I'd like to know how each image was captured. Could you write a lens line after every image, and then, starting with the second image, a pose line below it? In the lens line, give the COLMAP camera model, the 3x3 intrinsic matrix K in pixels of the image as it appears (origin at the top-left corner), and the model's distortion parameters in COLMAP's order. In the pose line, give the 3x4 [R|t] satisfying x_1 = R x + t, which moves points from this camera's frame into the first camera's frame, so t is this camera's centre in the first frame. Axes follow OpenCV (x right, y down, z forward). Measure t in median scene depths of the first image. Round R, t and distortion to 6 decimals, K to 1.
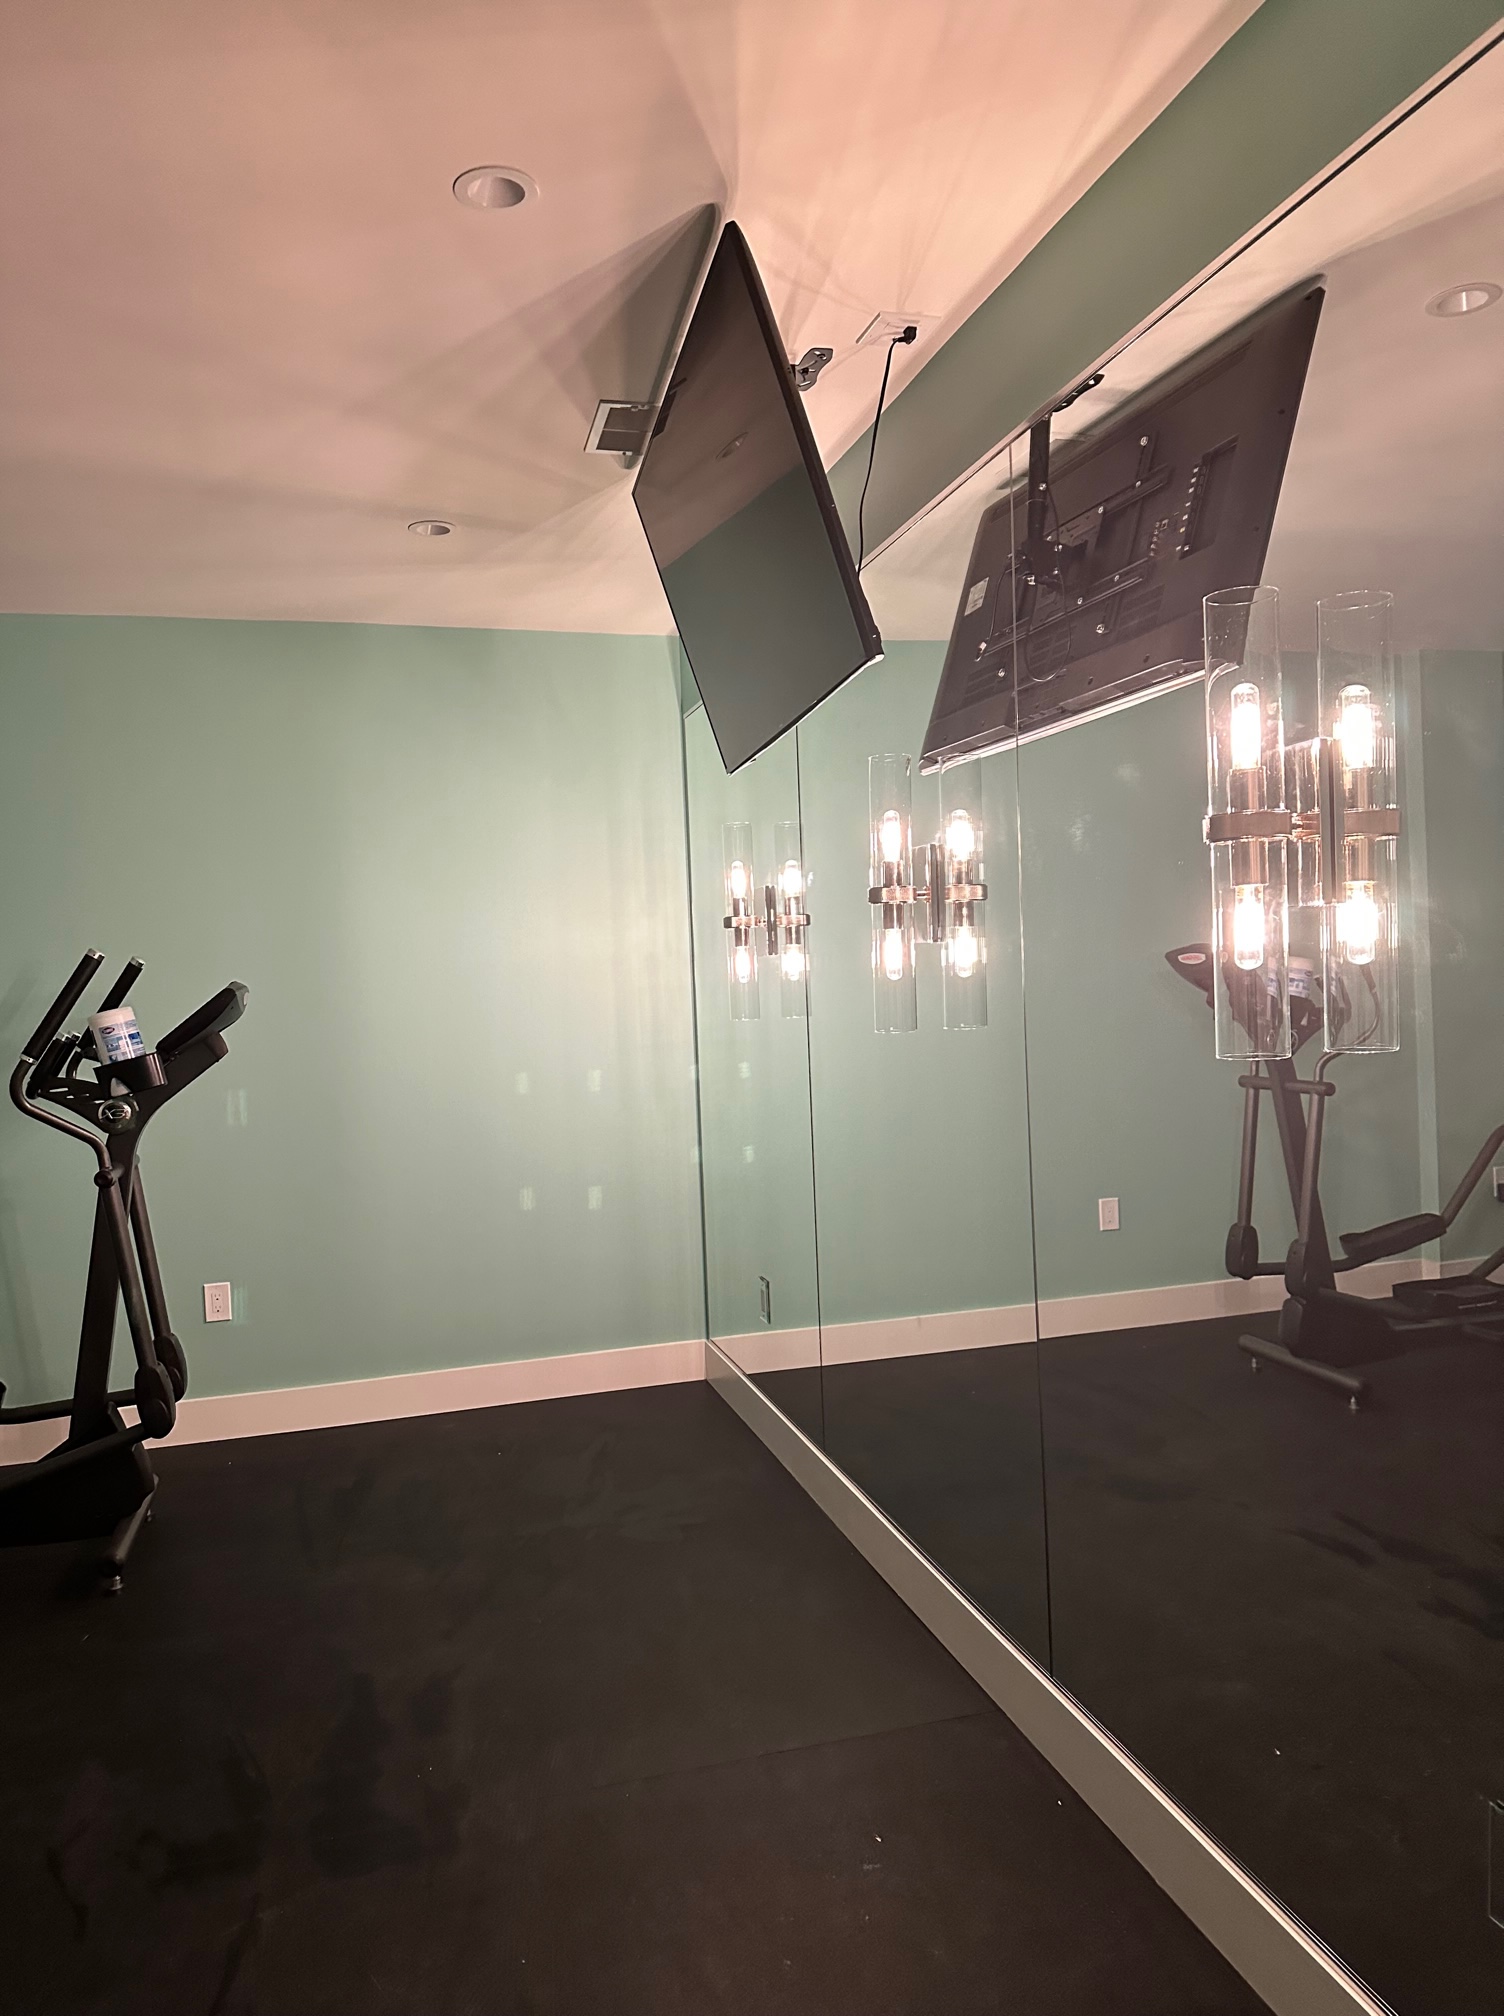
lens RADIAL K [[1439.1, 0, 760.2], [0, 1439.1, 1021.6], [0, 0, 1]] dist [0.056061, -0.054784]
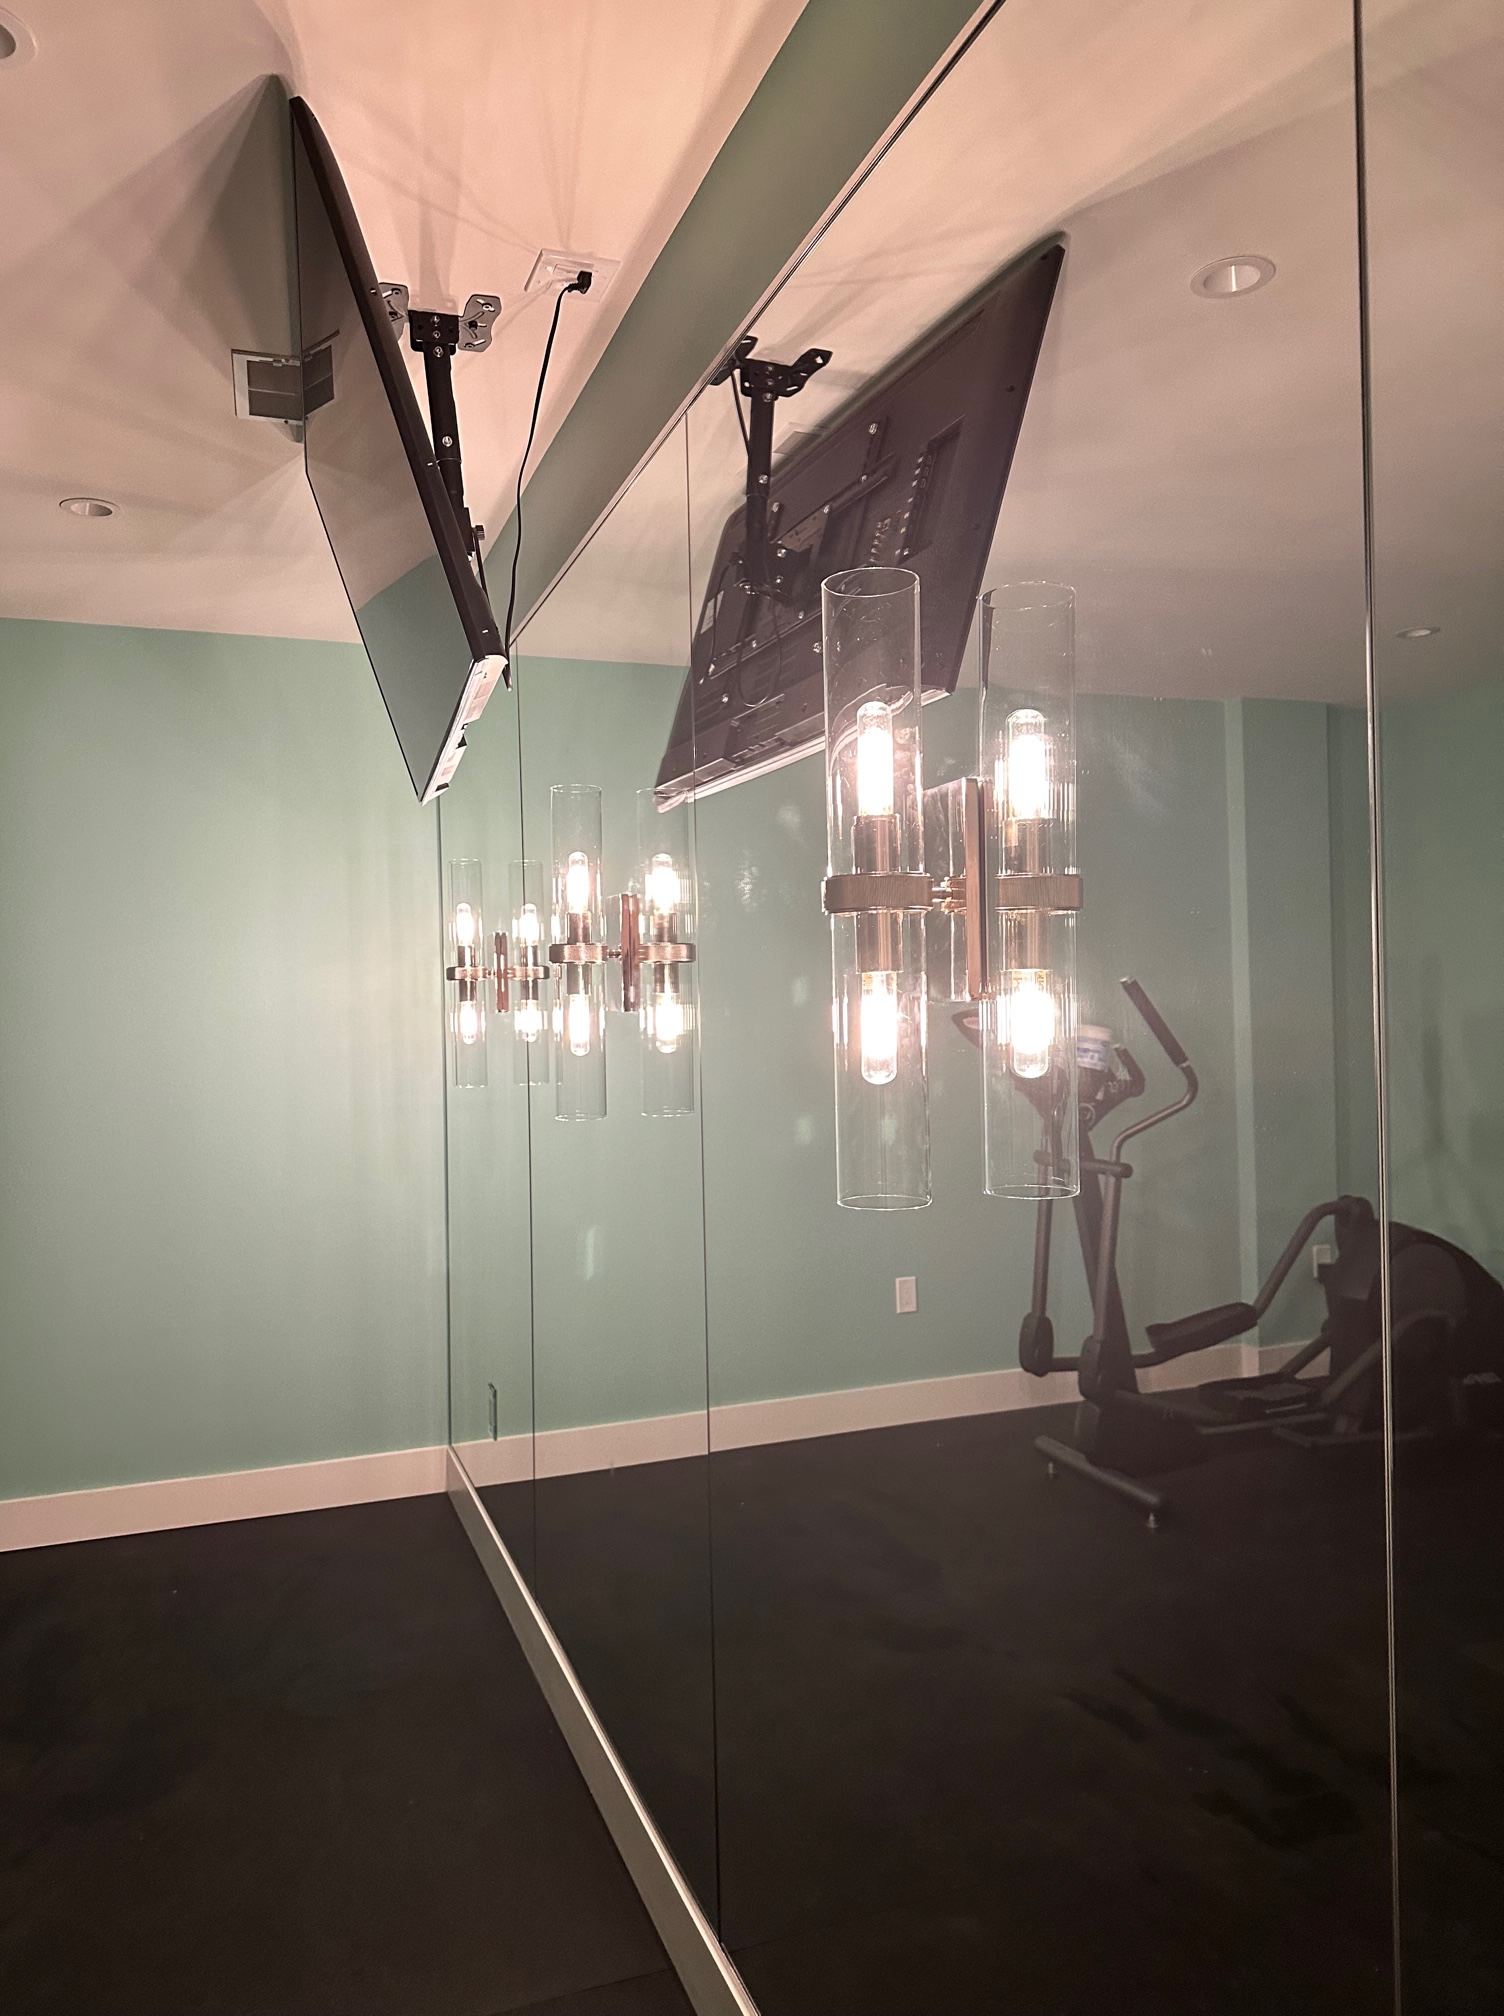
lens RADIAL K [[1410.8, 0, 748.5], [0, 1410.8, 1008.1], [0, 0, 1]] dist [0.105351, -0.143005]
pose [[0.997735, 0.021286, 0.063812, 0.139052], [-0.019224, 0.999279, -0.032751, -0.031074], [-0.064464, 0.031450, 0.997424, 0.173908]]
